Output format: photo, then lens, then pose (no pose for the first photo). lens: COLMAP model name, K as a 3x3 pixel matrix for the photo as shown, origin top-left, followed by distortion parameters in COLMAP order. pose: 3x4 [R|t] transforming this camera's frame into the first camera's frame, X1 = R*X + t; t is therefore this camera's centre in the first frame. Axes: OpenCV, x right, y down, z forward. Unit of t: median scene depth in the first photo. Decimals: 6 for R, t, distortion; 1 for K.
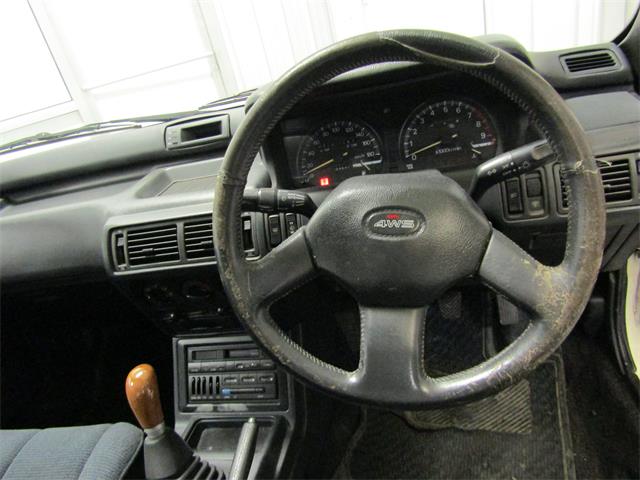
lens RADIAL K [[440.2, 0, 320.0], [0, 440.2, 240.0], [0, 0, 1]] dist [-0.007081, -0.001905]
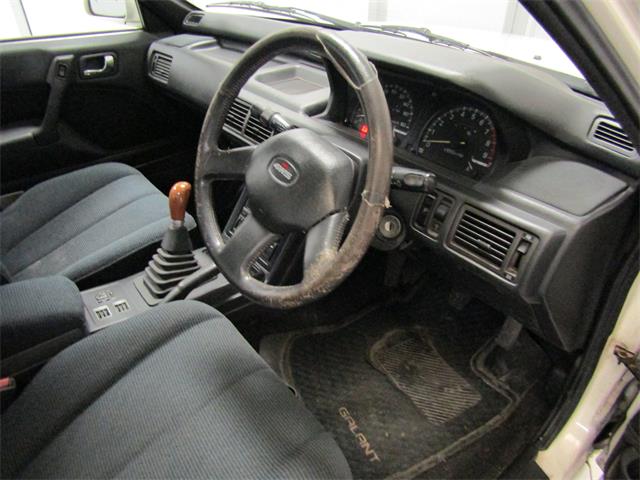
lens RADIAL K [[440.2, 0, 320.0], [0, 440.2, 240.0], [0, 0, 1]] dist [-0.007081, -0.001905]
pose [[0.730801, 0.549694, -0.404680, 0.588721], [-0.448457, 0.833607, 0.322468, -0.221580], [0.514603, -0.054179, 0.855715, -0.085154]]
